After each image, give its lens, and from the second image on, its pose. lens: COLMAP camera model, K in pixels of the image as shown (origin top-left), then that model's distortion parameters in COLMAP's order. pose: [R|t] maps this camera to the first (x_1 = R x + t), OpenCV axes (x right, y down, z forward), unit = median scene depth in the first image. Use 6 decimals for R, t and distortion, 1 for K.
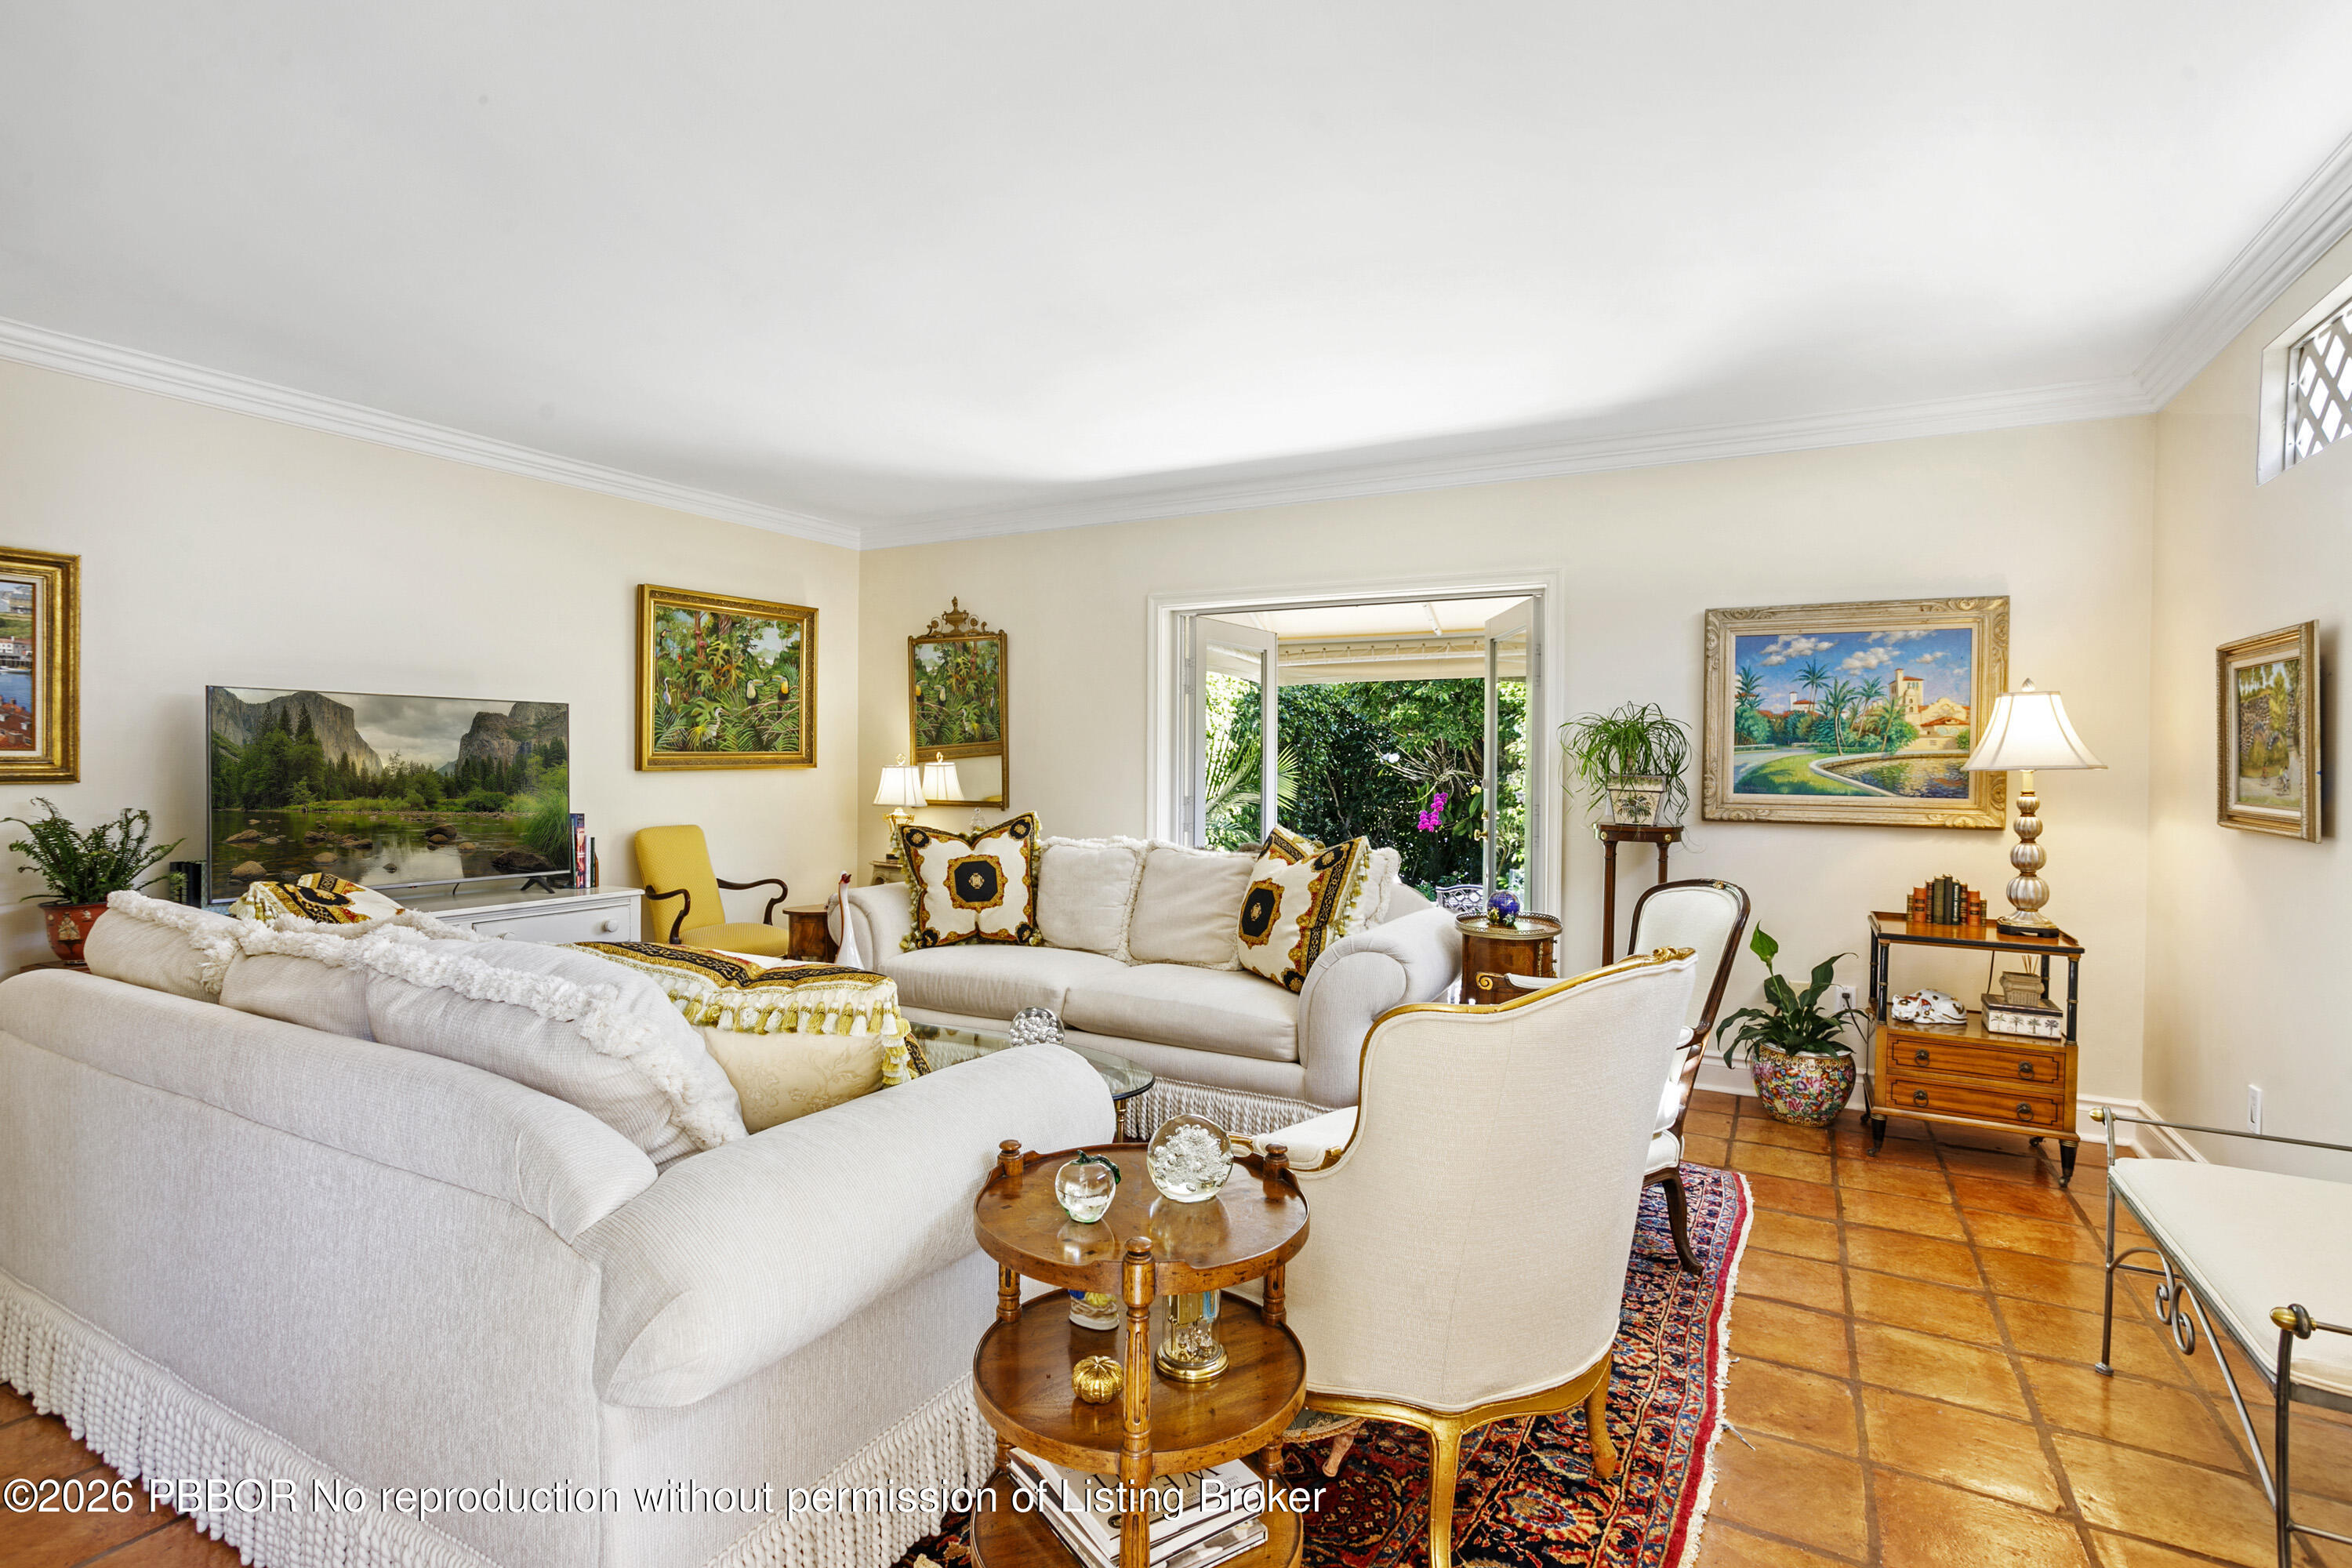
lens RADIAL K [[1131.5, 0, 1176.0], [0, 1131.5, 784.0], [0, 0, 1]] dist [-0.042671, 0.034094]
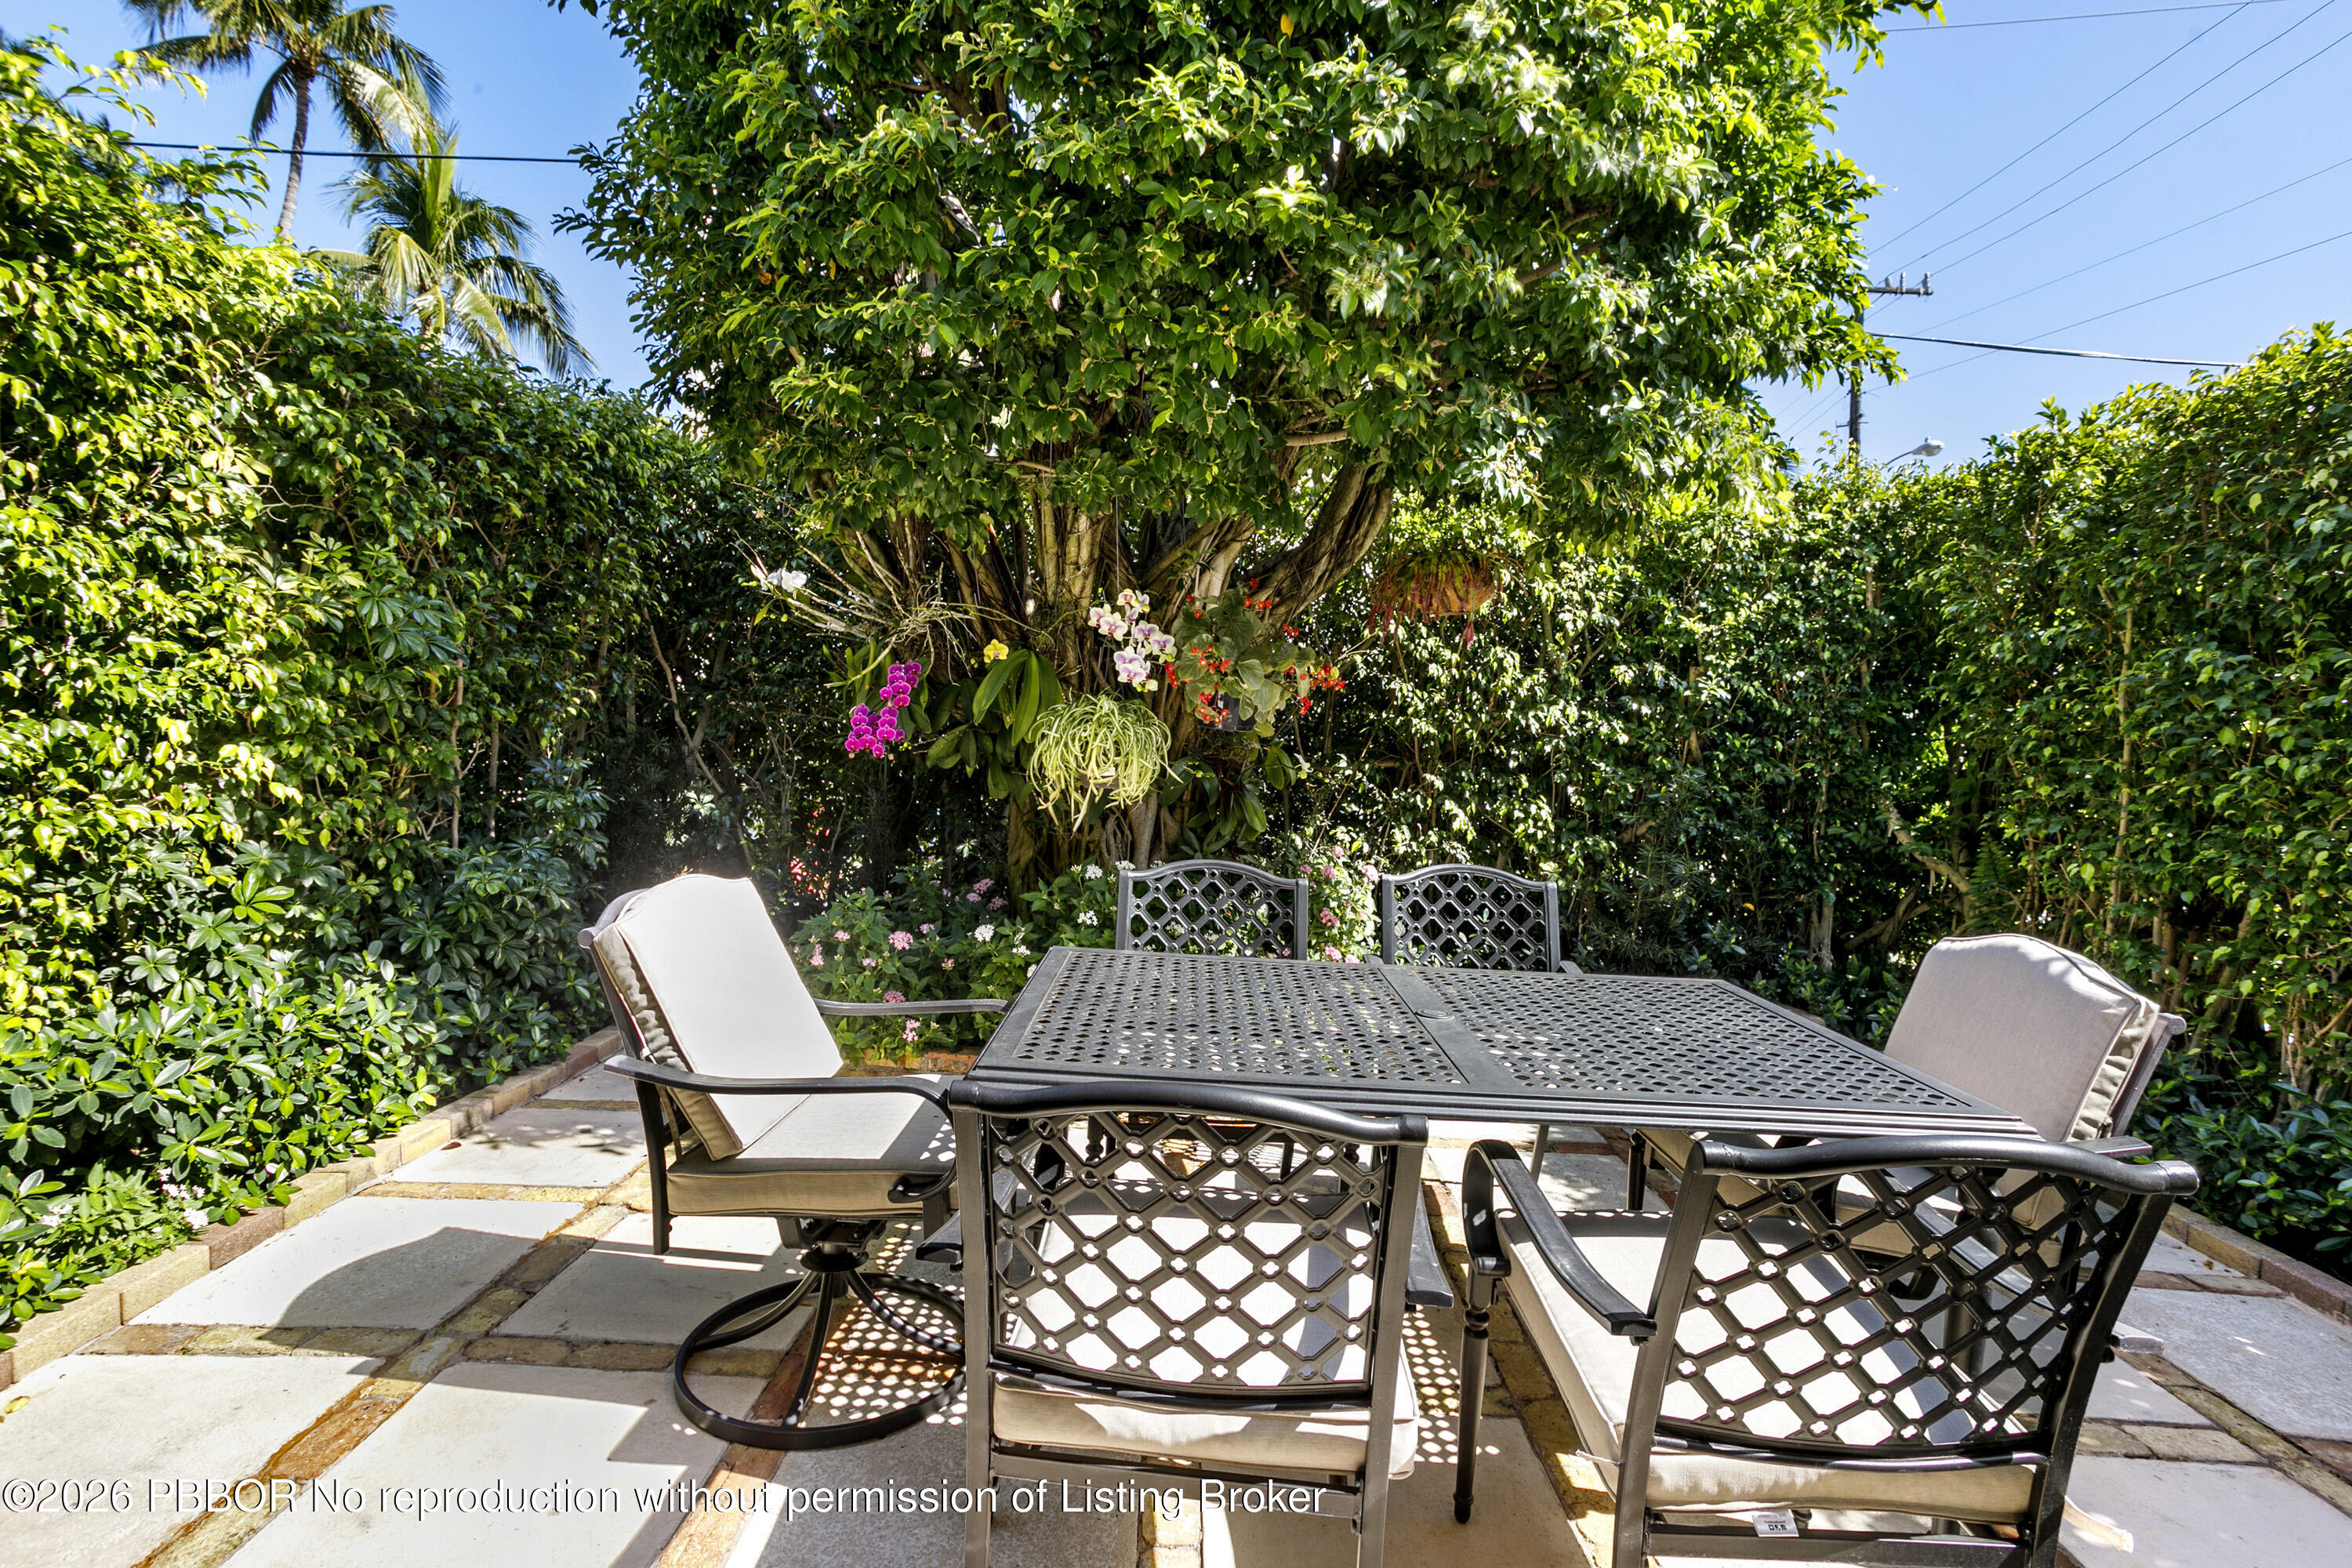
lens RADIAL K [[1149.0, 0, 1144.8], [0, 1149.0, 730.7], [0, 0, 1]] dist [-0.060109, 0.041599]
pose [[0.891472, 0.026295, 0.452312, 0.308487], [-0.031596, 0.999492, 0.004168, 0.068643], [-0.451972, -0.018007, 0.891850, 1.458628]]
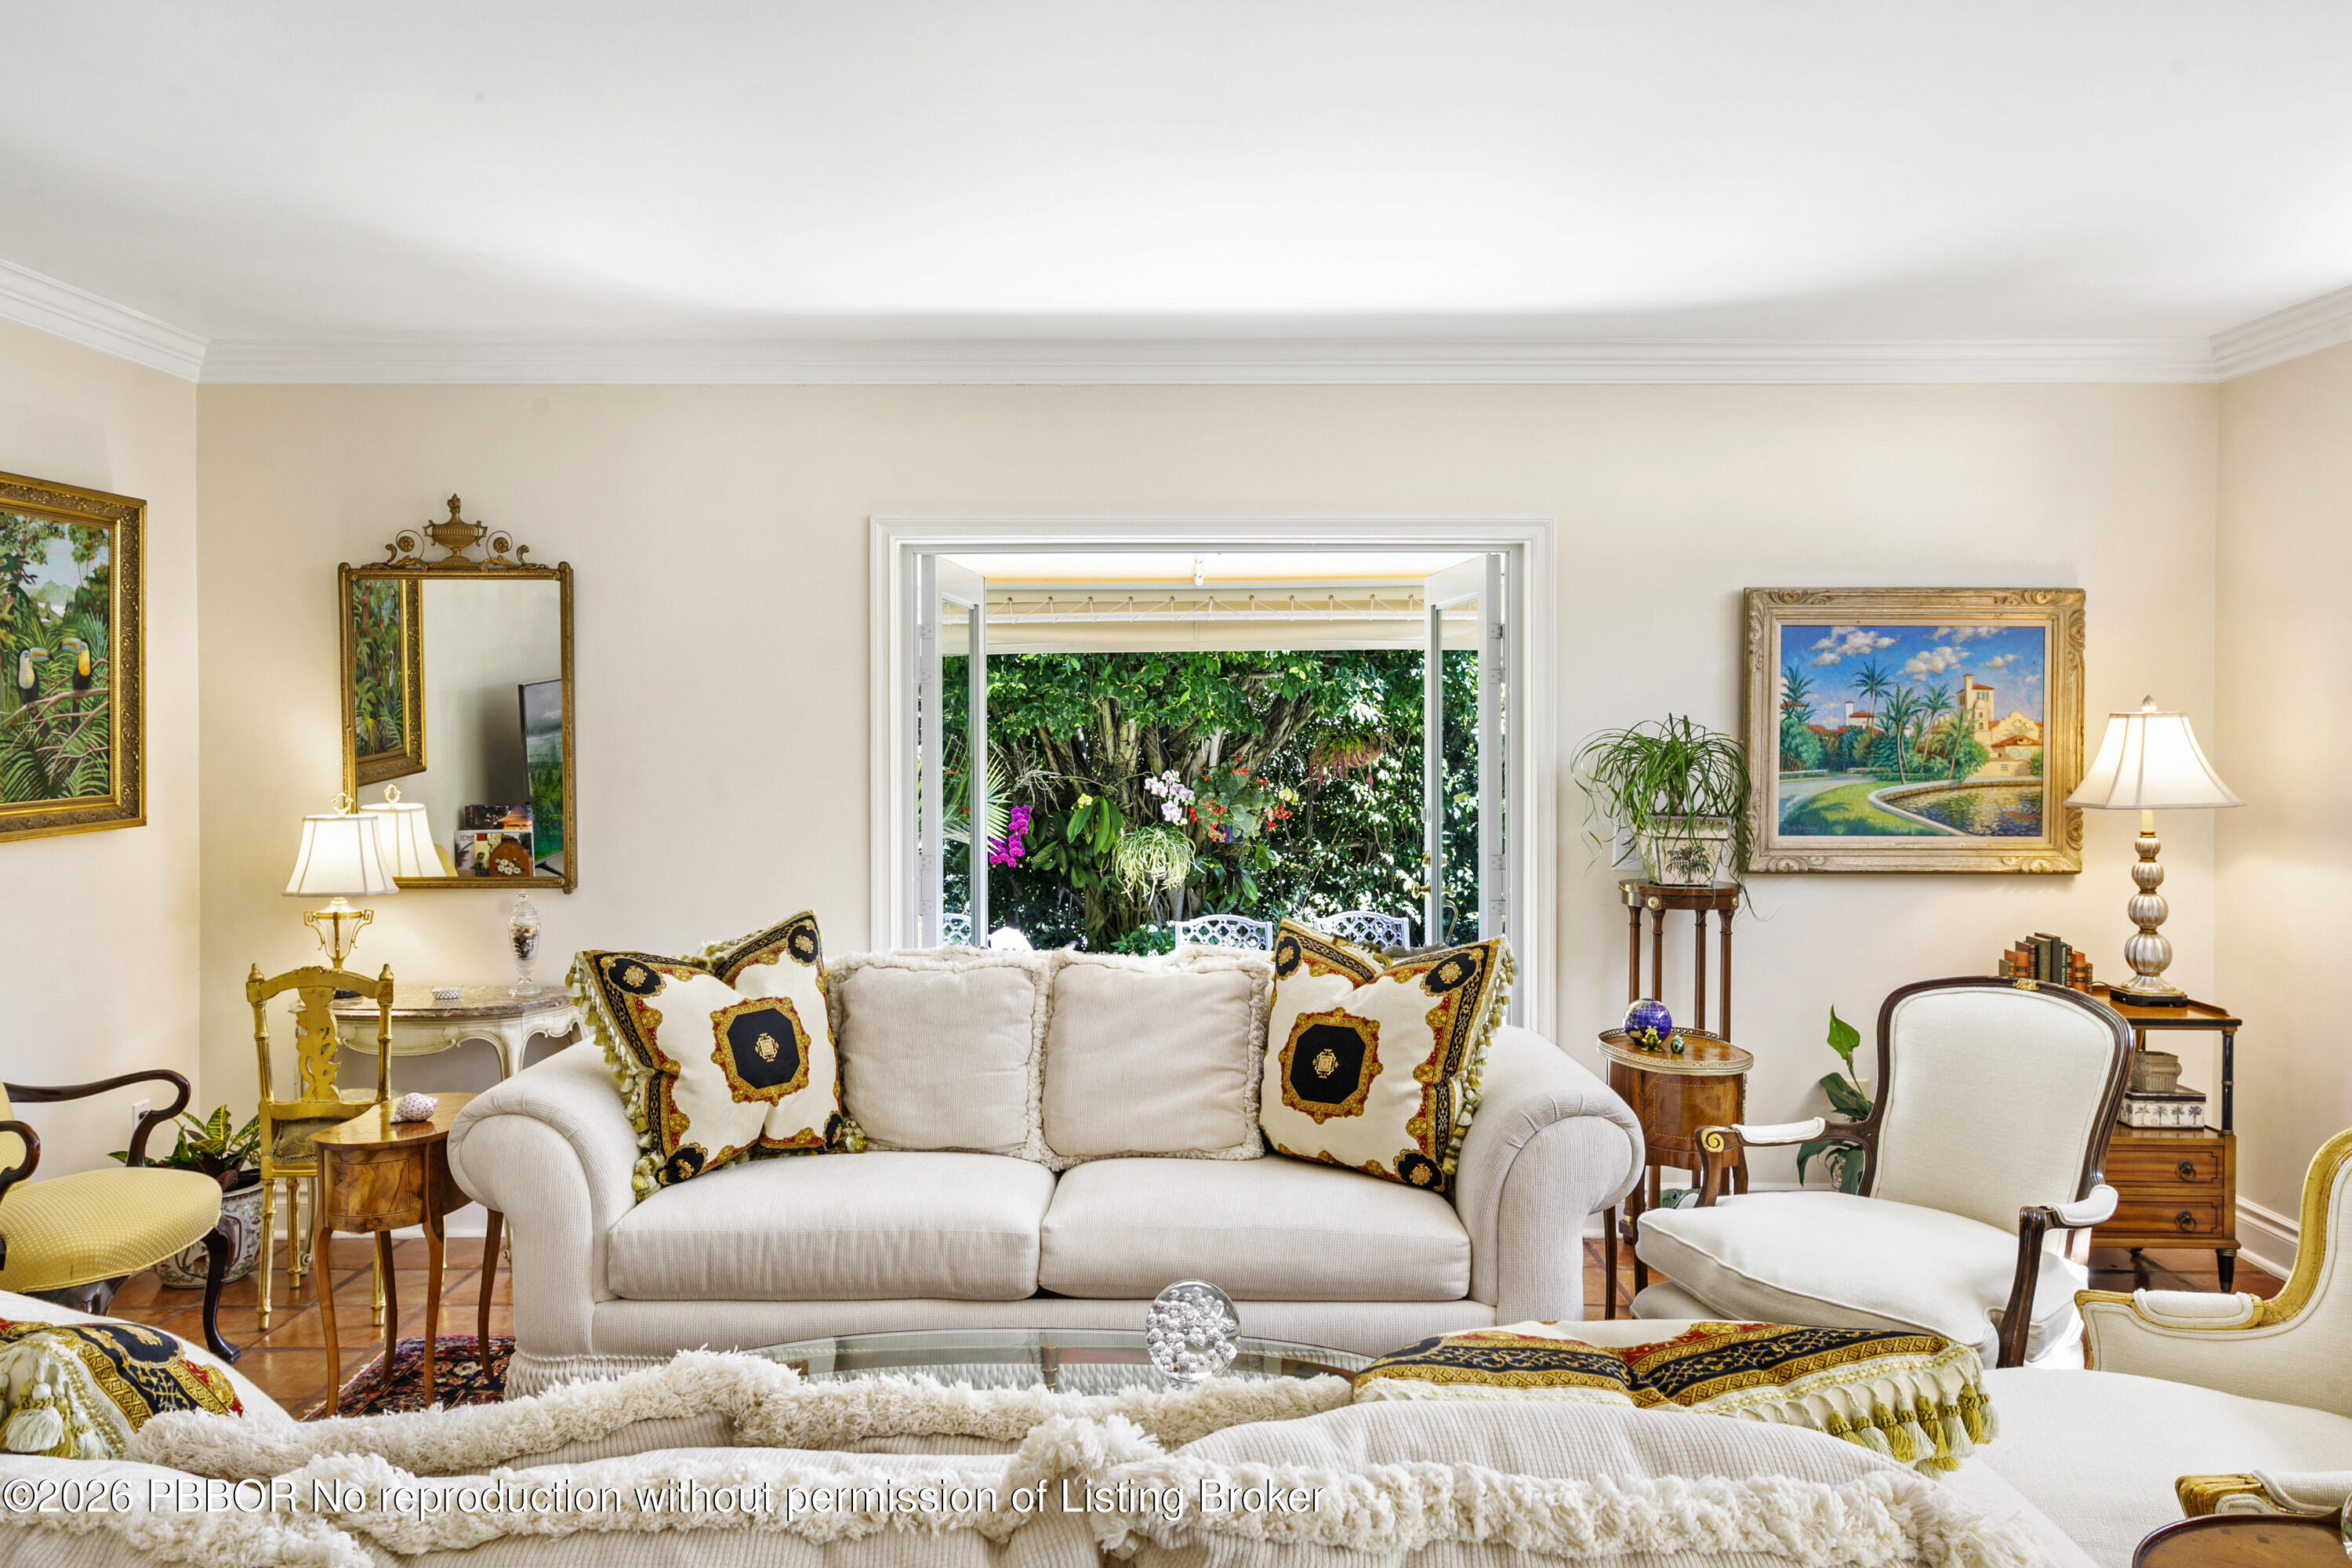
lens RADIAL K [[1776.3, 0, 1177.4], [0, 1776.3, 751.3], [0, 0, 1]] dist [0.010852, 0.008696]
pose [[0.878625, -0.016481, 0.477228, -0.429975], [0.017916, 0.999838, 0.001544, -0.058182], [-0.477176, 0.007194, 0.878778, 0.153430]]
